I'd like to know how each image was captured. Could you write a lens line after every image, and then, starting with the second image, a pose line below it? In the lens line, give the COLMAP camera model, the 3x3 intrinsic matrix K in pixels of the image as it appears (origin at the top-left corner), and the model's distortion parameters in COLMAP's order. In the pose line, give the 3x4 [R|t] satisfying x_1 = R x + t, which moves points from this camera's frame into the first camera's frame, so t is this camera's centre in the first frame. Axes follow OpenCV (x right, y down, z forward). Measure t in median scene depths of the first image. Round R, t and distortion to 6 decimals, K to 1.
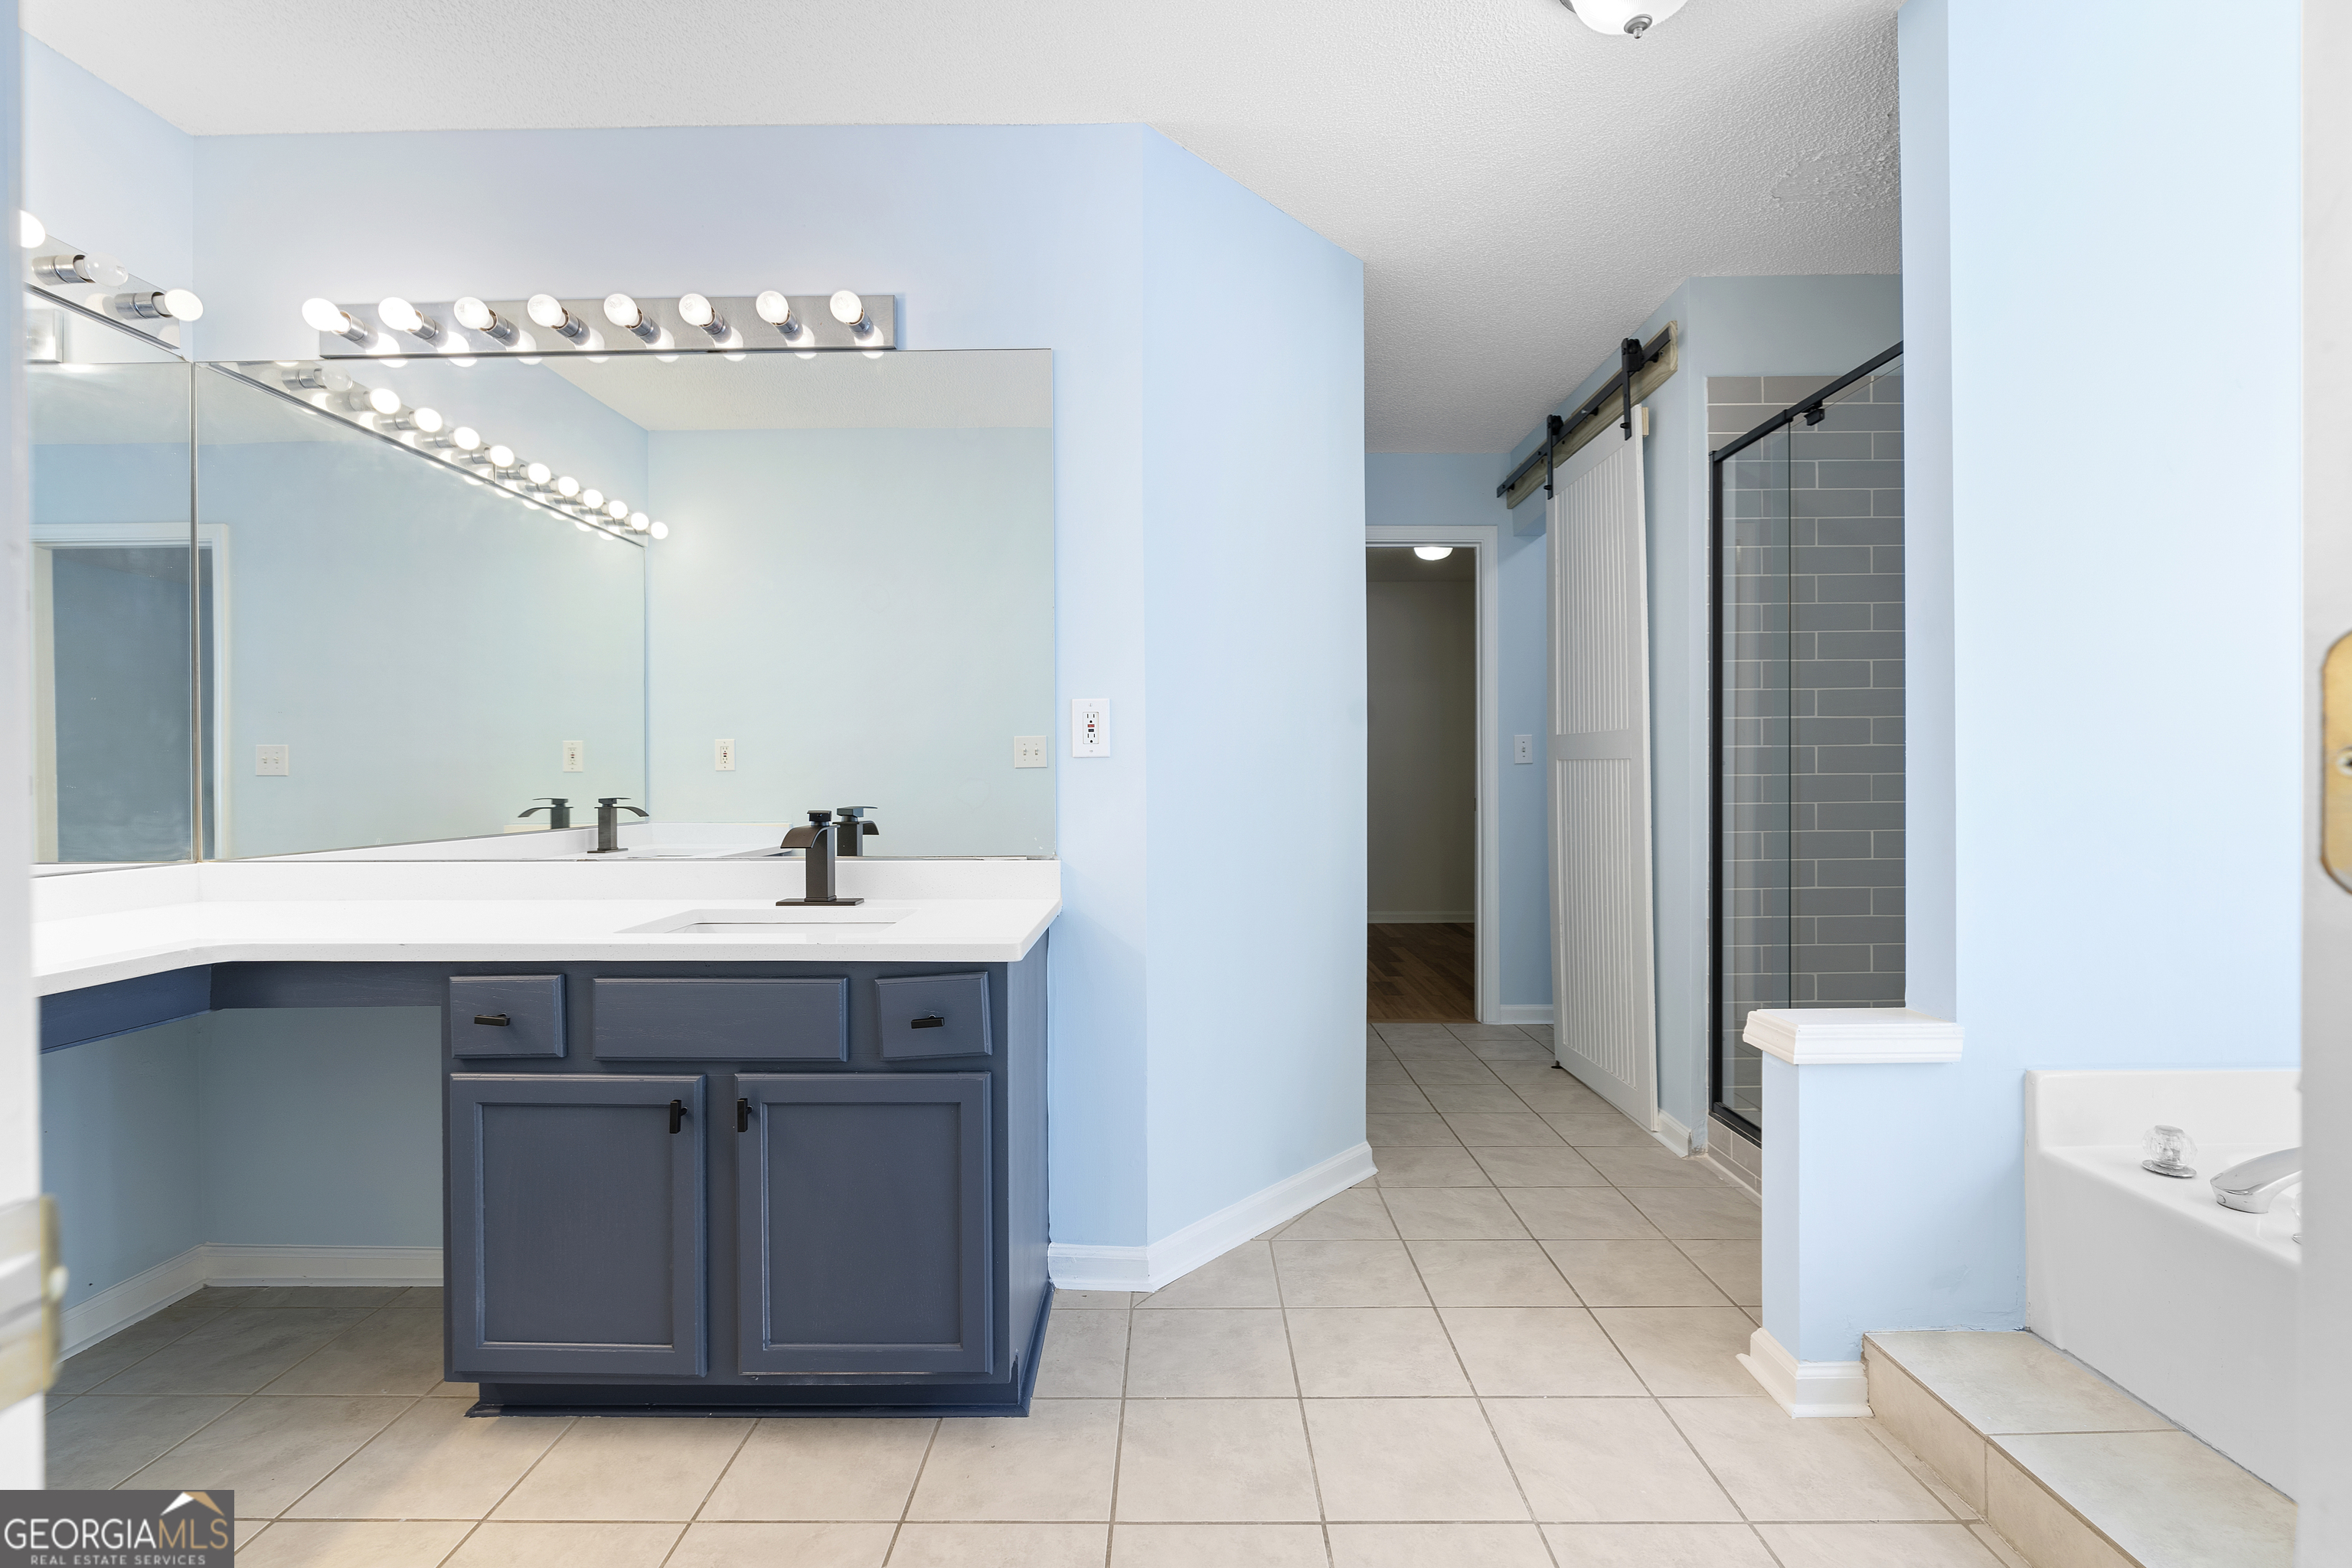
lens RADIAL K [[1057.7, 0, 1172.0], [0, 1057.7, 778.7], [0, 0, 1]] dist [-0.015932, 0.005786]
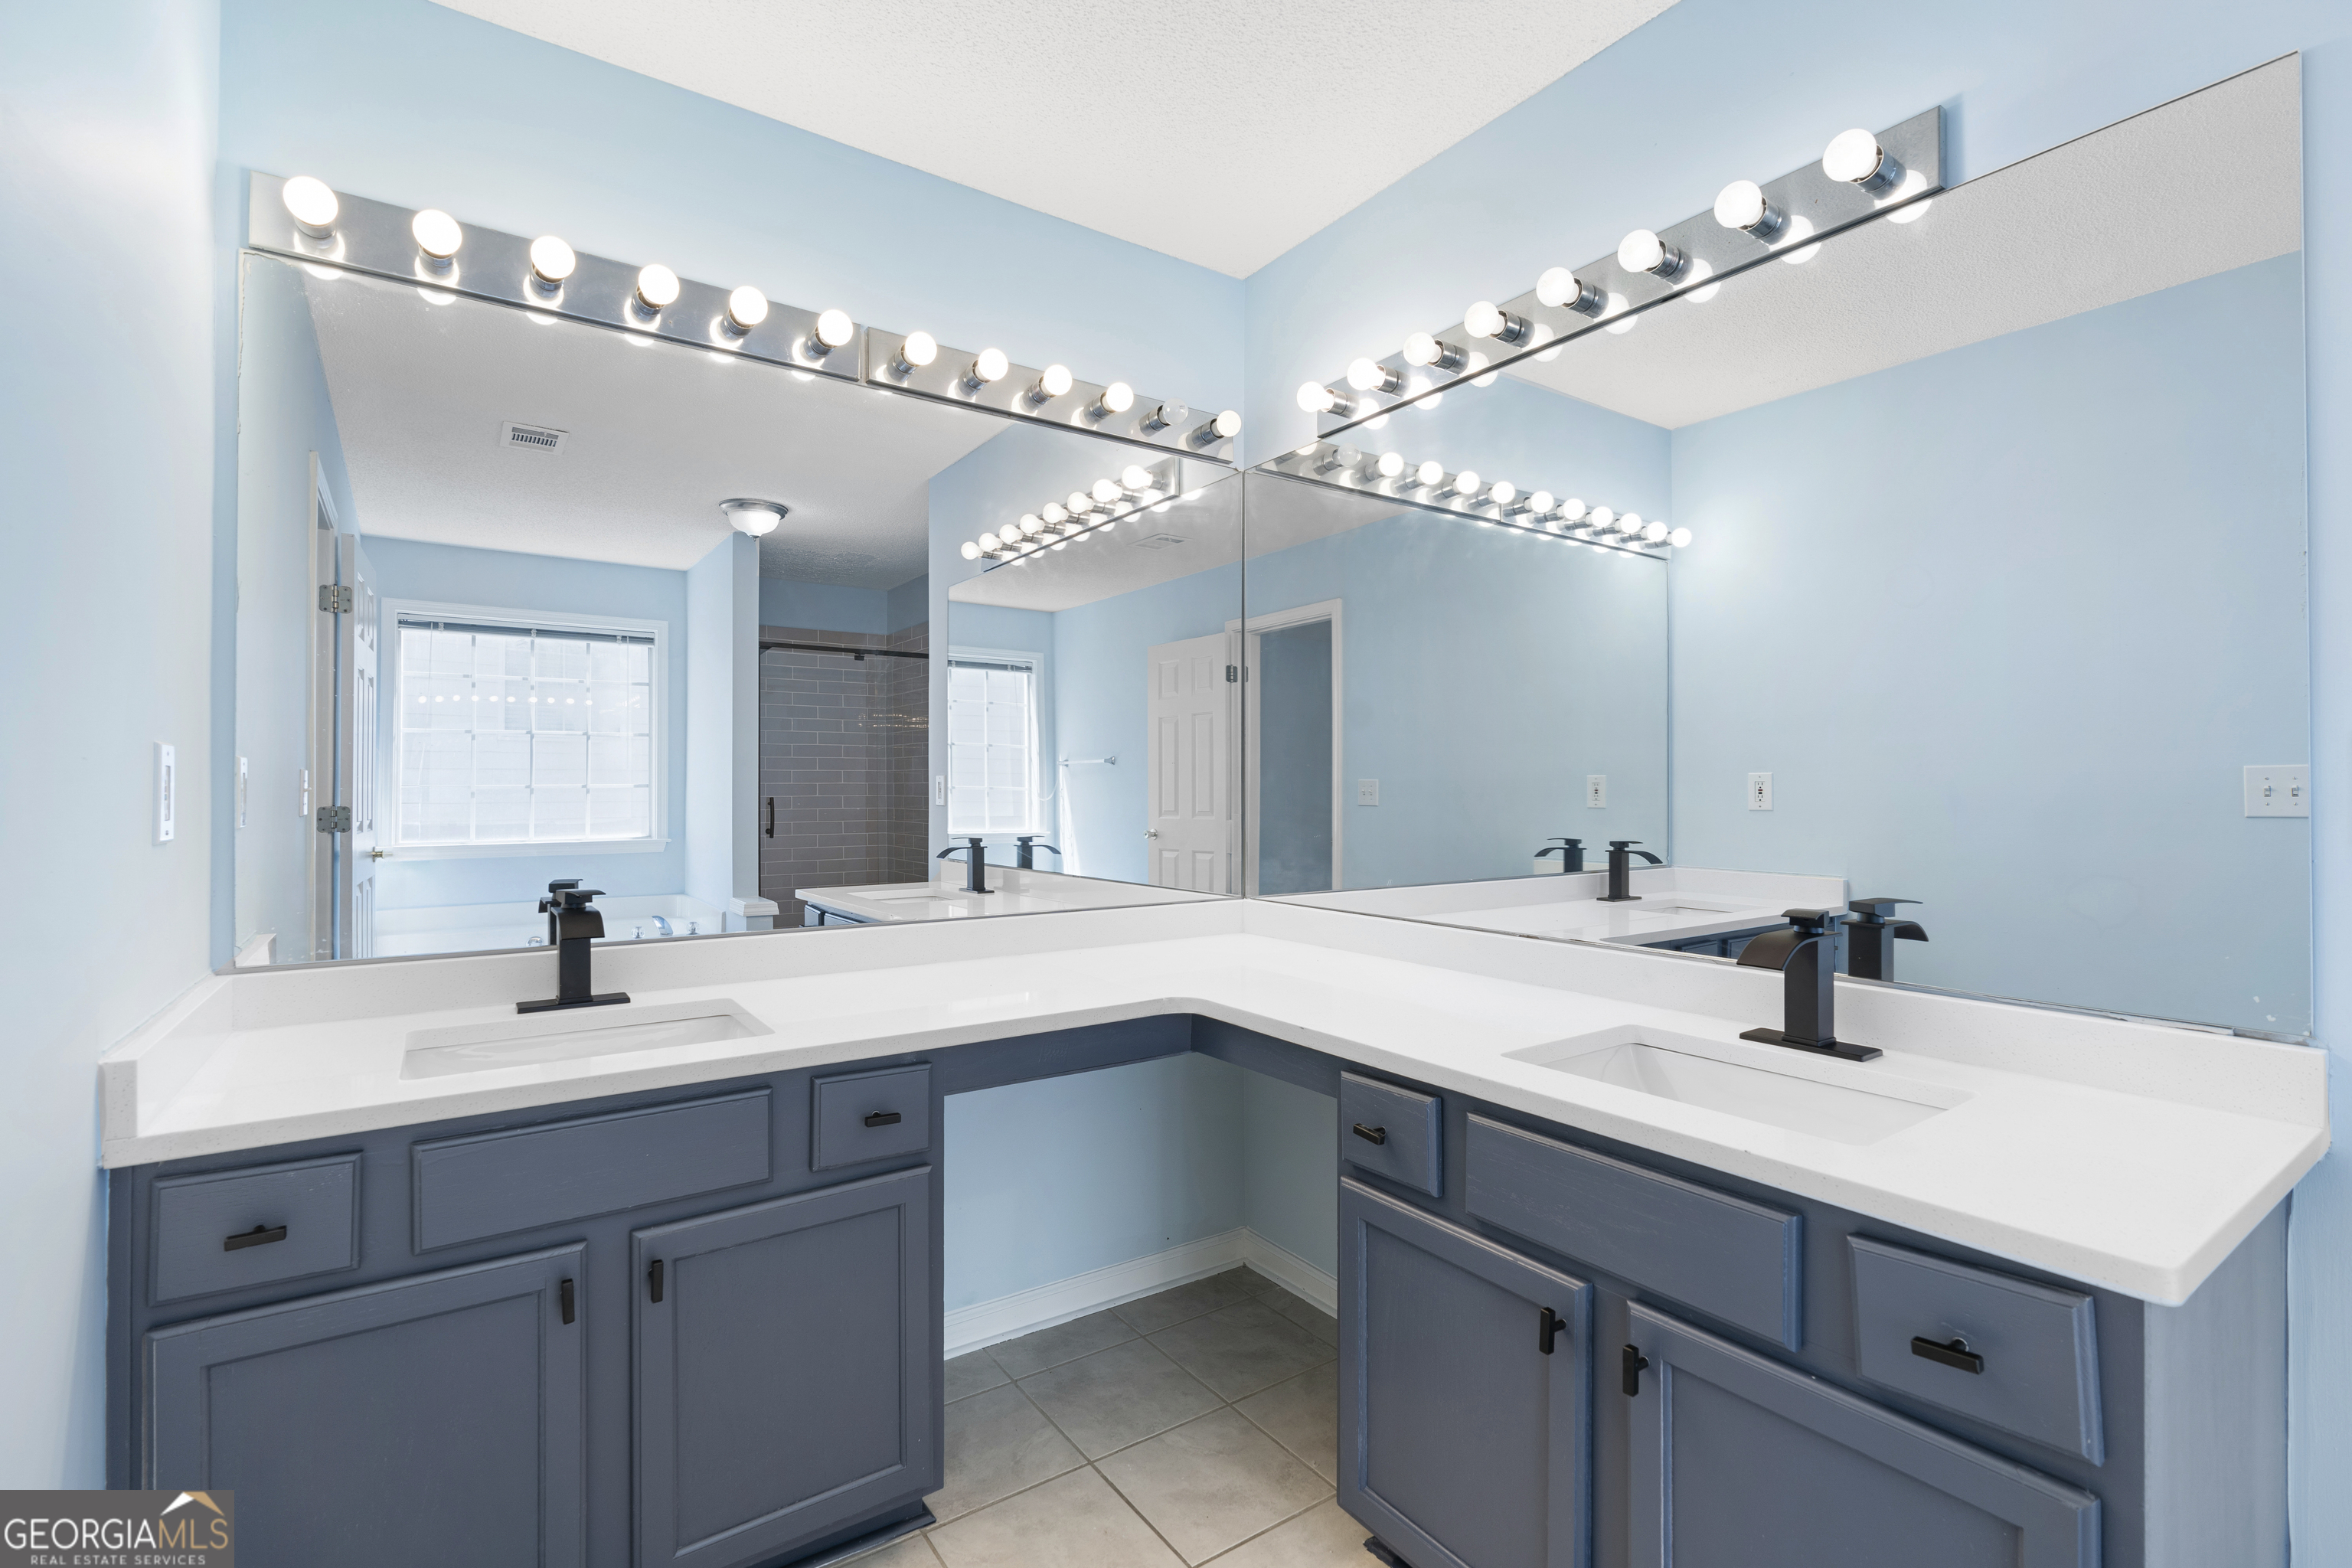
lens RADIAL K [[1057.7, 0, 1172.0], [0, 1057.7, 778.7], [0, 0, 1]] dist [-0.015932, 0.005786]
pose [[0.571574, -0.001977, -0.820548, -0.011109], [-0.006382, 0.999956, -0.006855, -0.047348], [0.820526, 0.009154, 0.571536, 0.277479]]
